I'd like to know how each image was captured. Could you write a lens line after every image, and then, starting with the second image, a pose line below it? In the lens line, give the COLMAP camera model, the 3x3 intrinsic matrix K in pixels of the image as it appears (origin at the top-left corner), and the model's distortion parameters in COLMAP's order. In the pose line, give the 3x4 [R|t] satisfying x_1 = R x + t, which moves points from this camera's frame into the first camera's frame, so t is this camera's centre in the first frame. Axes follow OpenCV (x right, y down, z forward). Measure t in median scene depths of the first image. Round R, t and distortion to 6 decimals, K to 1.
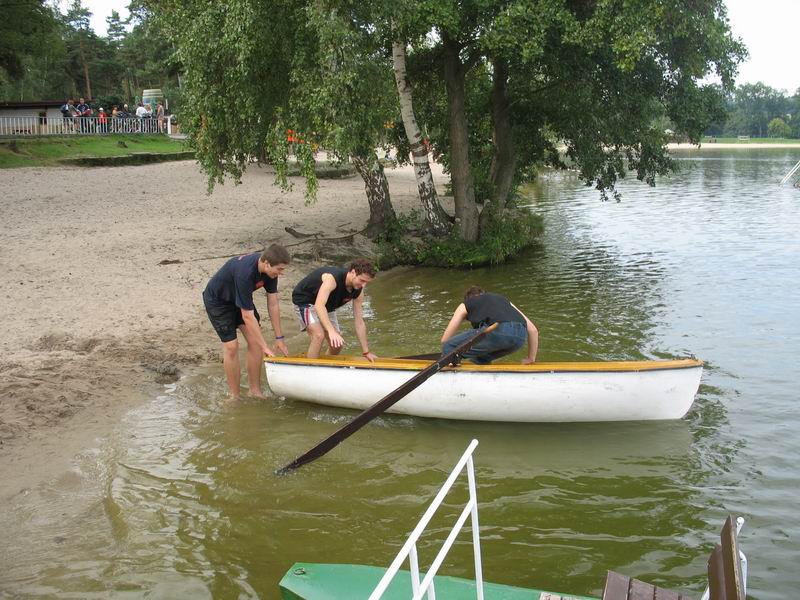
lens RADIAL K [[840.3, 0, 400.0], [0, 840.3, 300.0], [0, 0, 1]] dist [-0.191473, 0.231803]
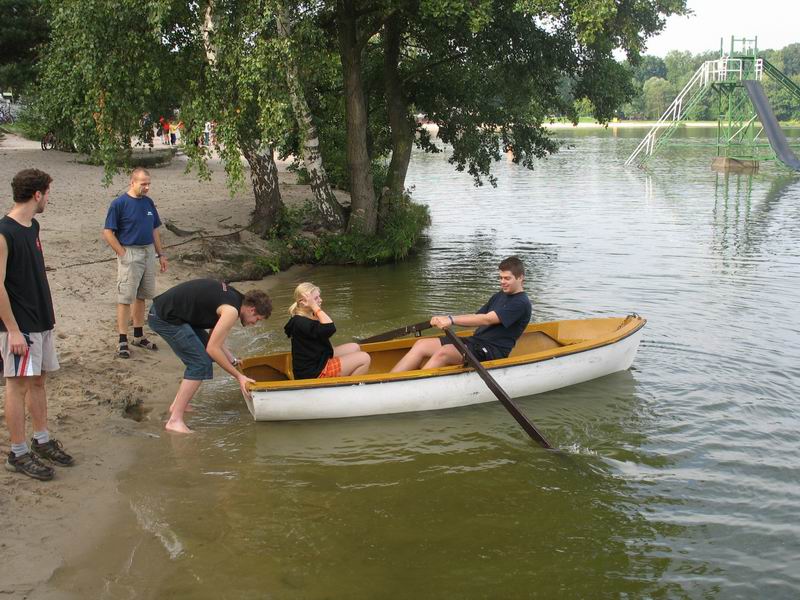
lens RADIAL K [[936.6, 0, 400.0], [0, 936.6, 300.0], [0, 0, 1]] dist [-0.172617, 0.224969]
pose [[0.970688, -0.043035, 0.236458, -0.120433], [0.043203, 0.999056, 0.004471, -0.003715], [-0.236428, 0.005876, 0.971631, 0.030533]]
